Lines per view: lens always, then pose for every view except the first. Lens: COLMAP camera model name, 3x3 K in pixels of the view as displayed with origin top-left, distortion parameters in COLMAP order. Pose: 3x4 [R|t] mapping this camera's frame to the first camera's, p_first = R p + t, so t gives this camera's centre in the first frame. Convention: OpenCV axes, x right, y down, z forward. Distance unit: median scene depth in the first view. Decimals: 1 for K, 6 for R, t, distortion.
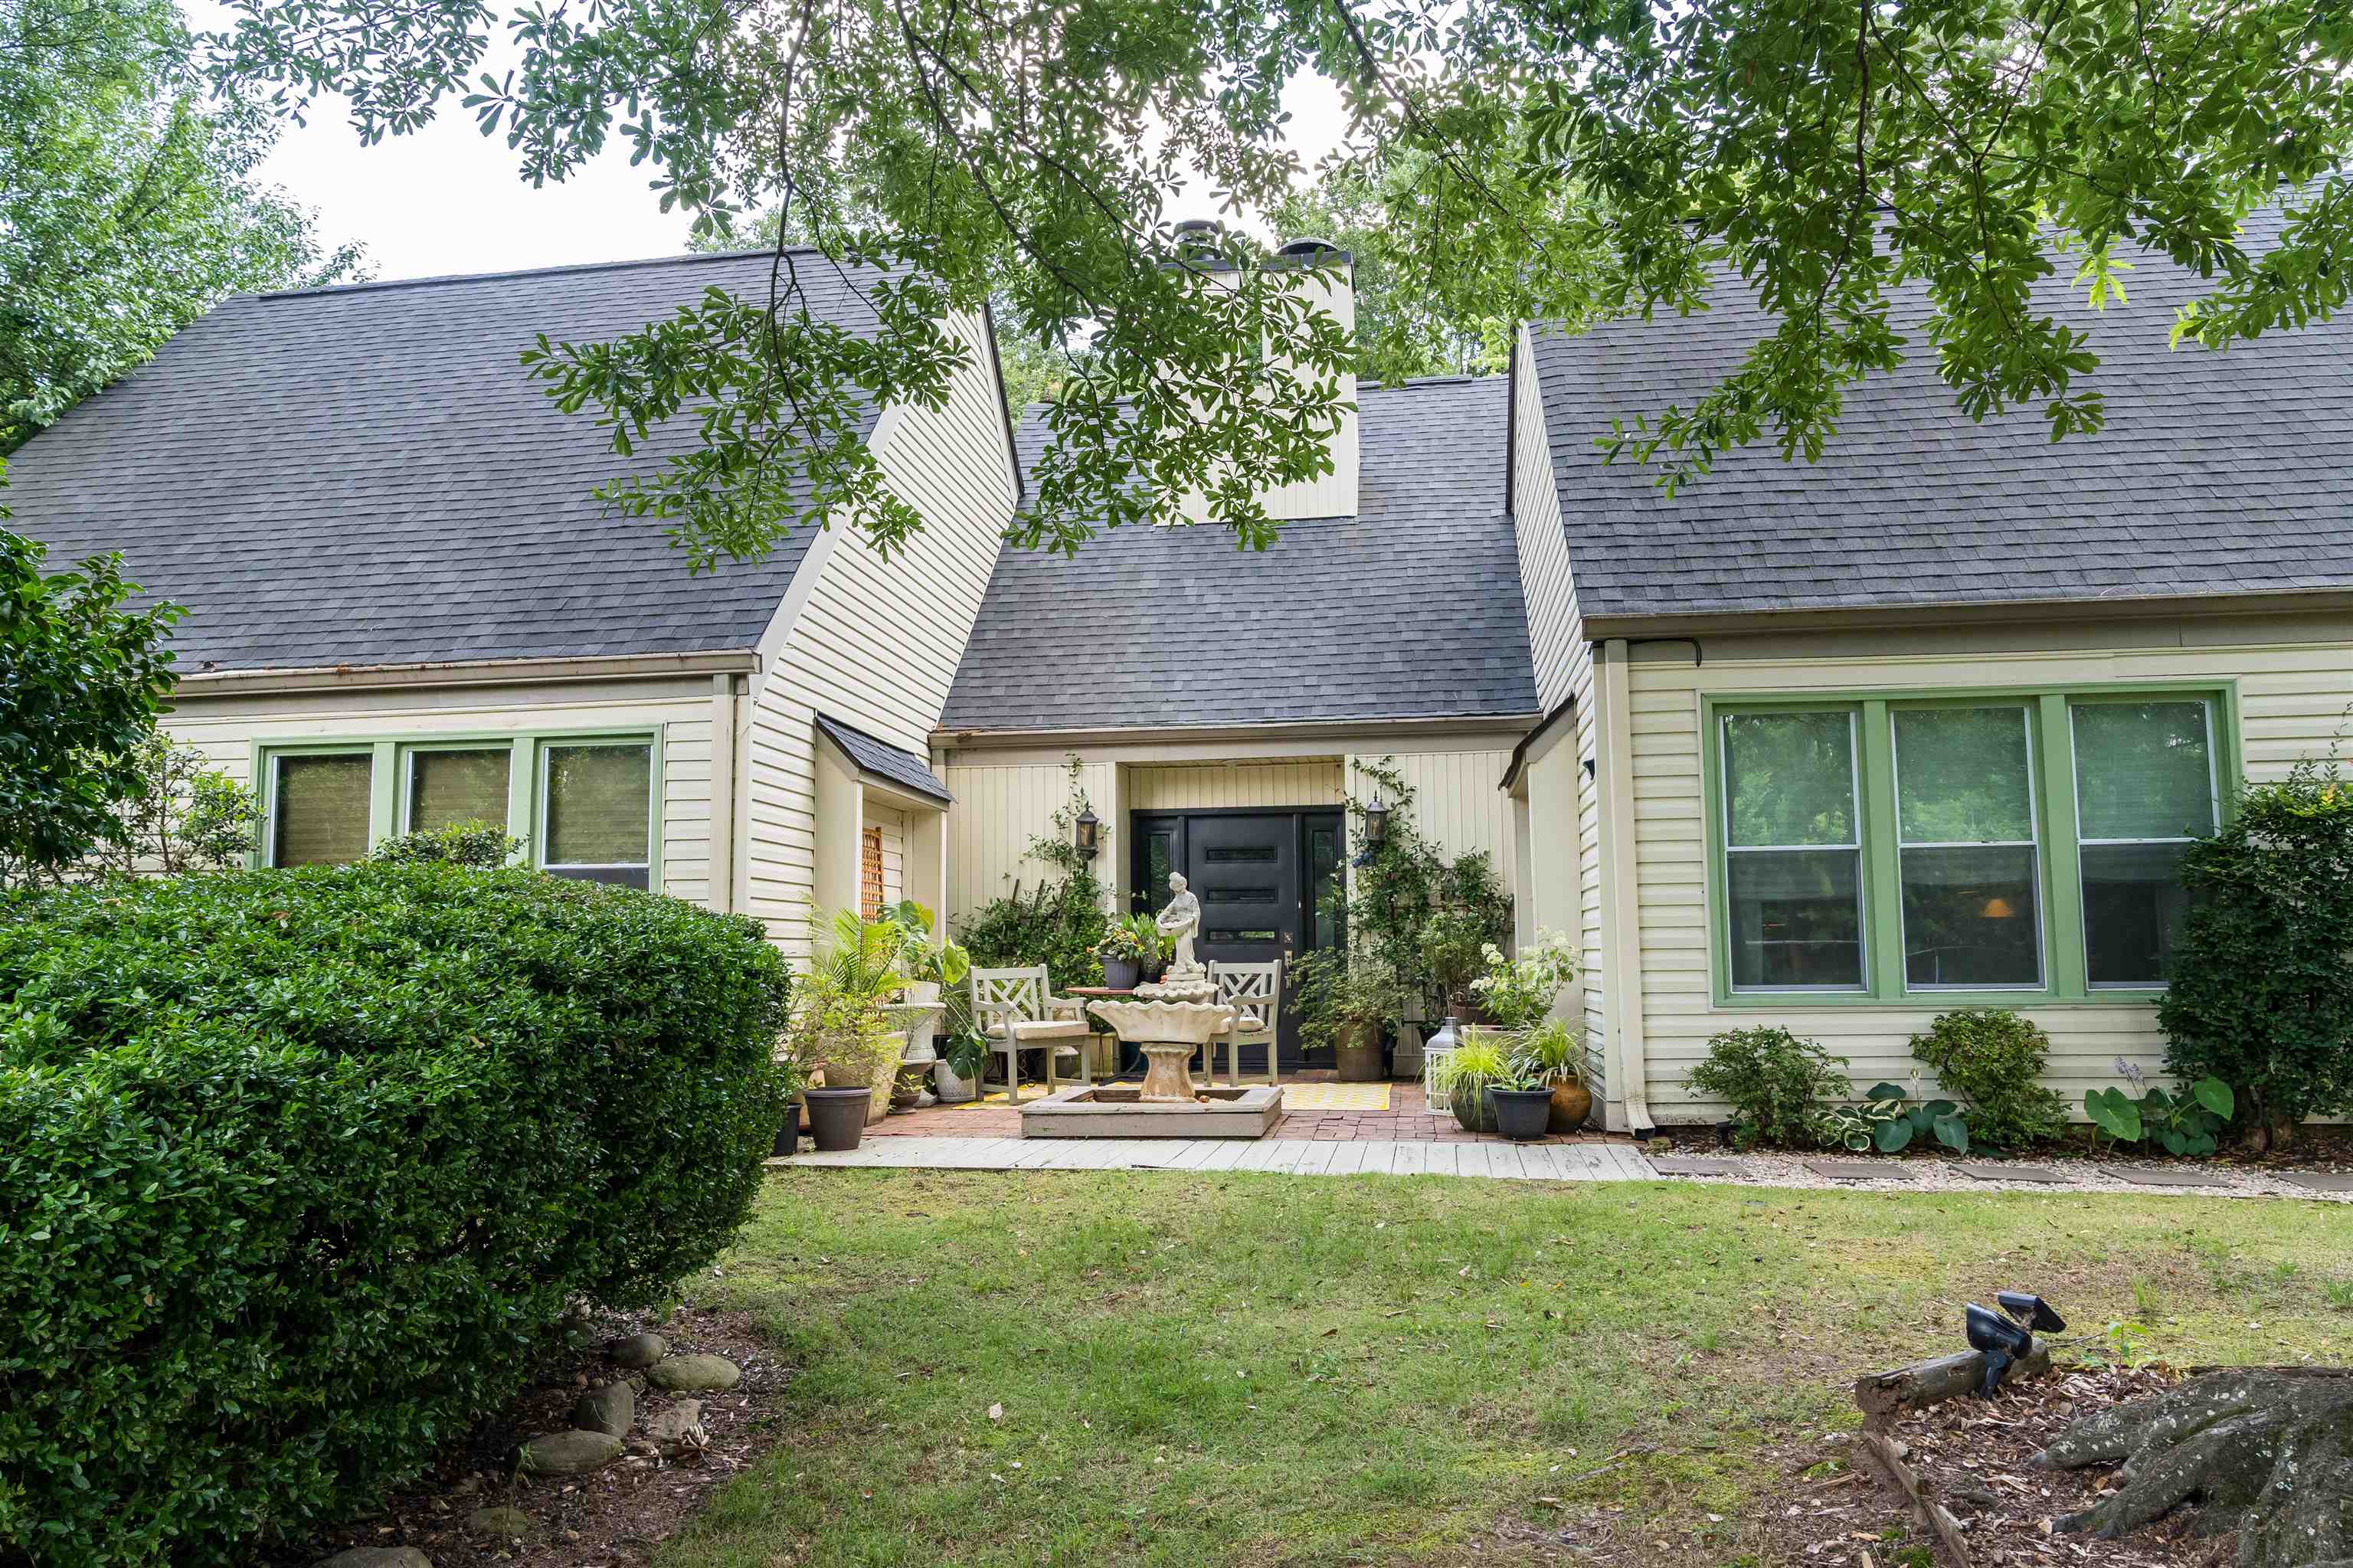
lens RADIAL K [[1639.4, 0, 1176.5], [0, 1639.4, 784.0], [0, 0, 1]] dist [-0.017318, 0.000534]
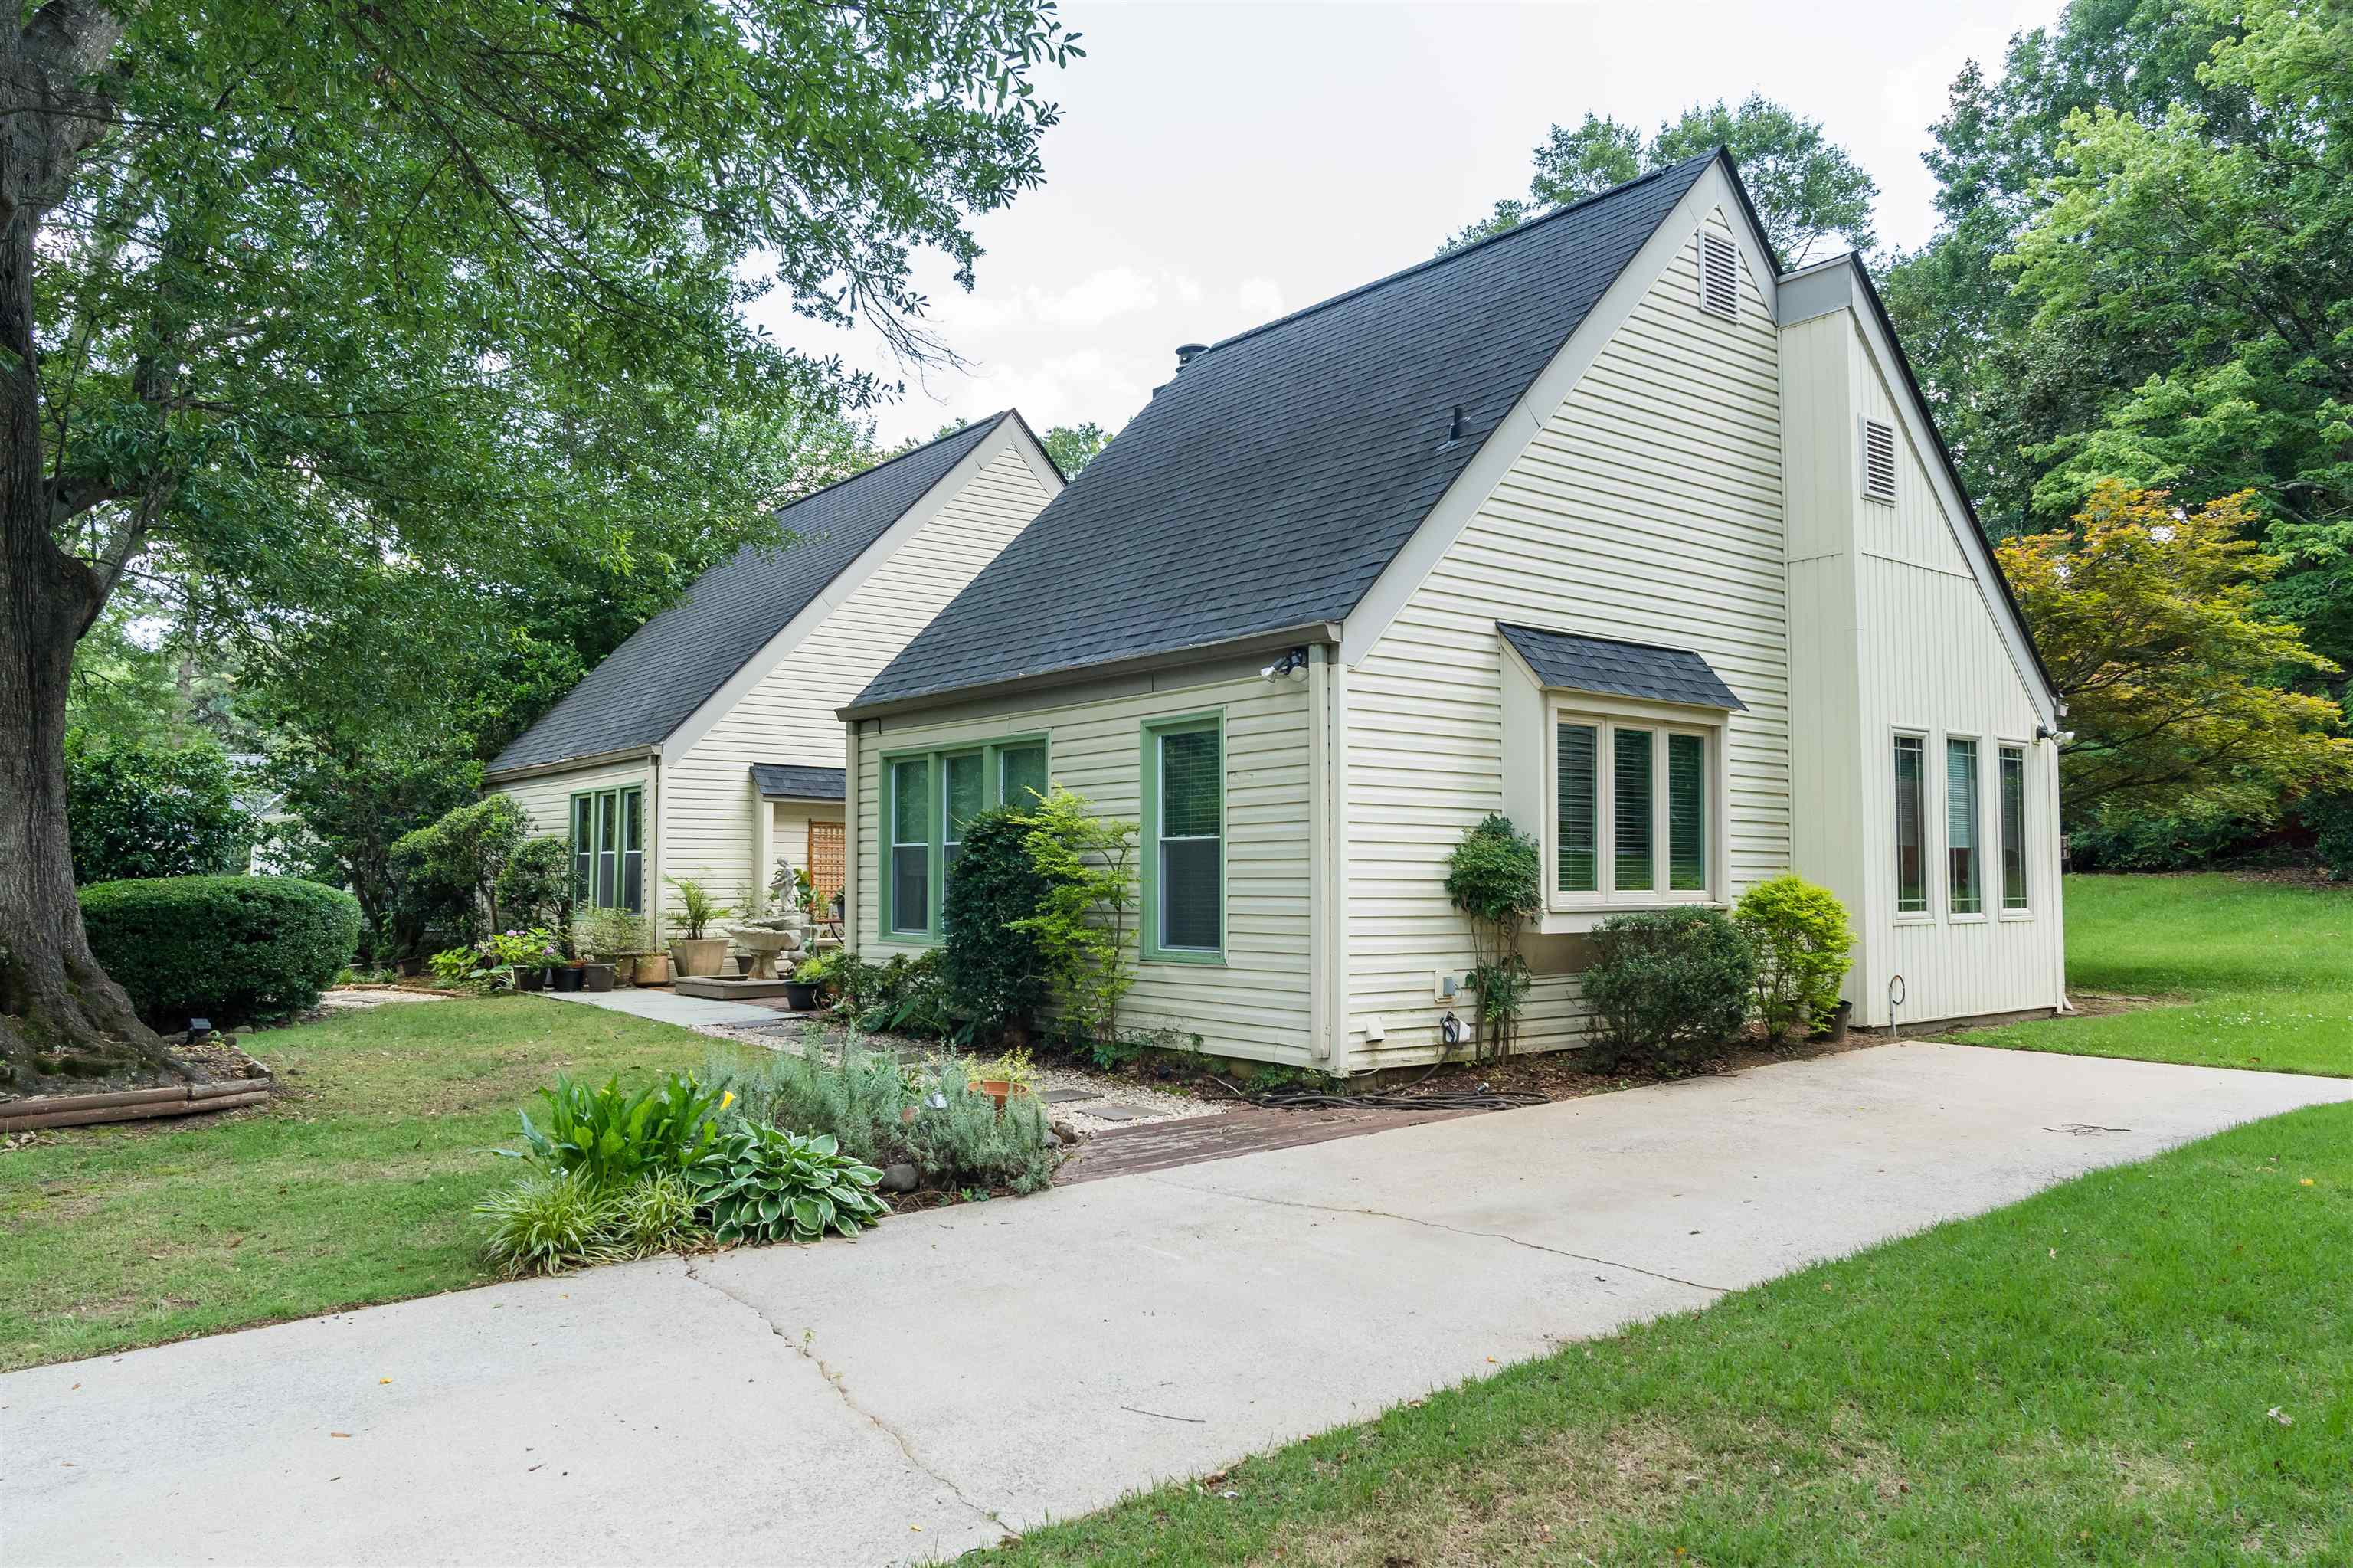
lens RADIAL K [[1639.4, 0, 1176.5], [0, 1639.4, 784.0], [0, 0, 1]] dist [-0.017318, 0.000534]
pose [[0.719429, -0.029877, -0.693923, 1.721155], [0.067046, 0.997396, 0.026567, -0.047444], [0.691322, -0.065638, 0.719559, 0.009853]]
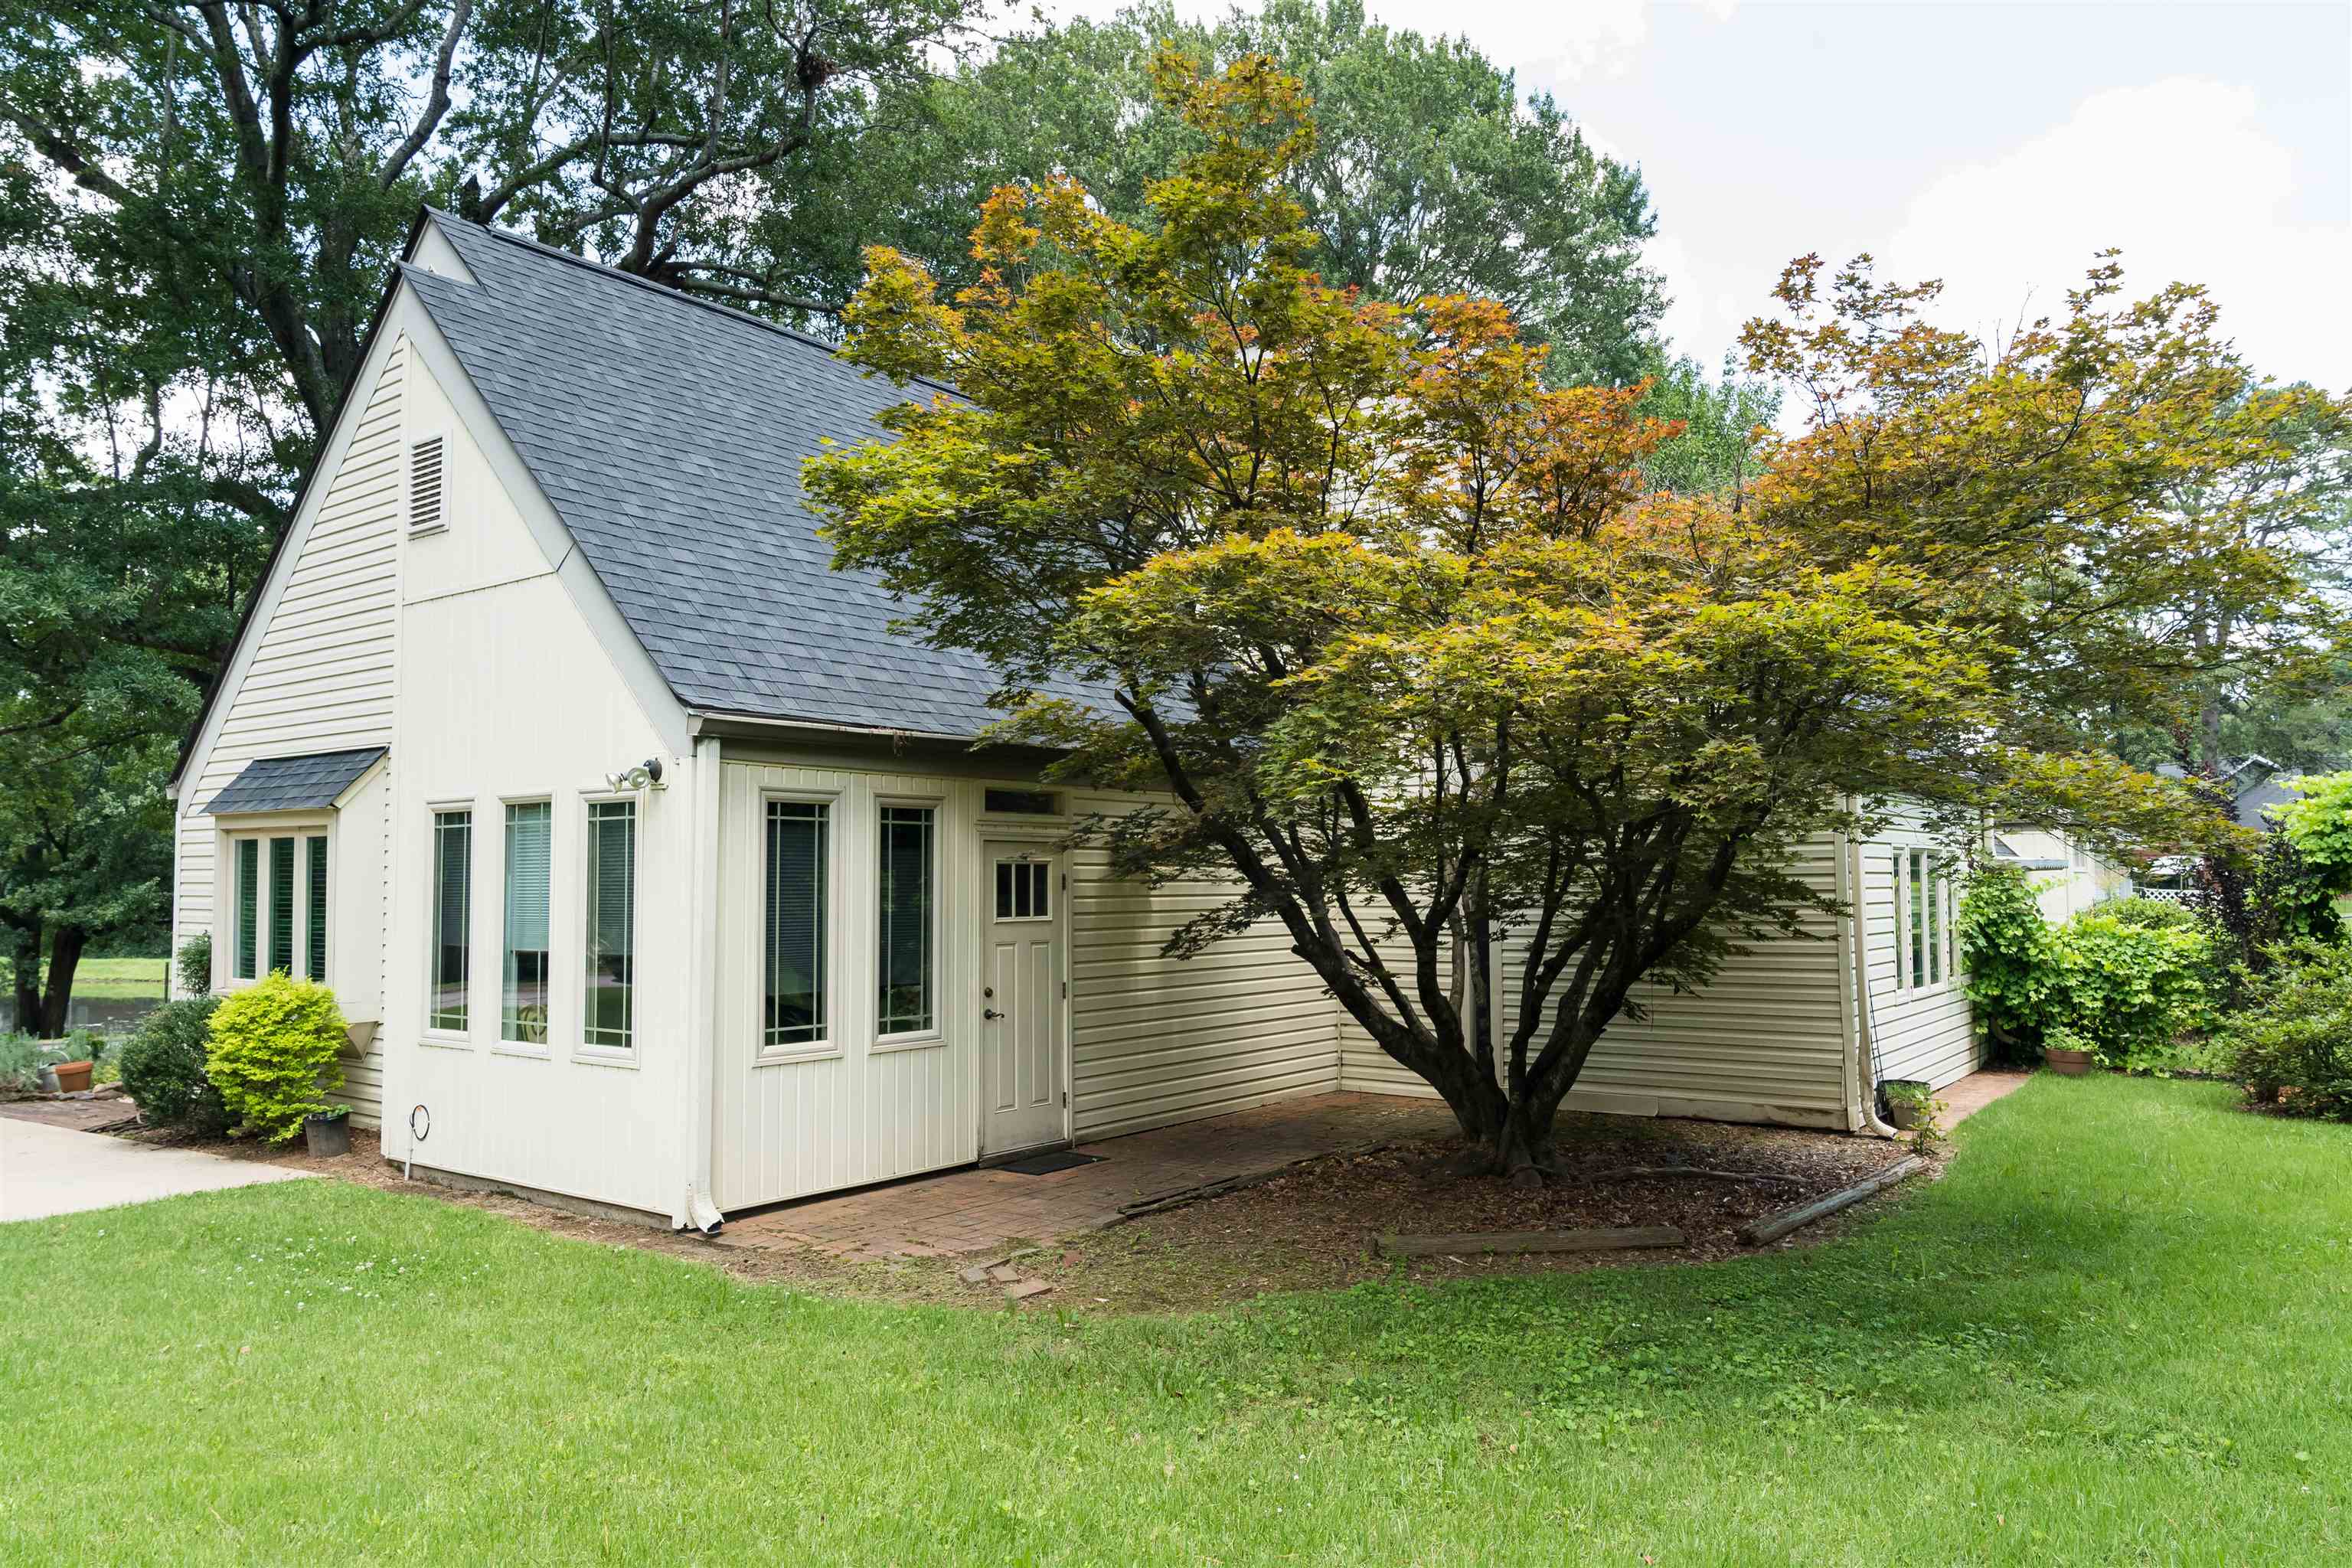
lens RADIAL K [[1605.4, 0, 1176.0], [0, 1605.4, 784.0], [0, 0, 1]] dist [-0.018034, 0.004410]
pose [[-0.478613, -0.076626, -0.874676, 1.920983], [0.077203, 0.988653, -0.128856, 0.162044], [0.874625, -0.129200, -0.467267, 2.537551]]
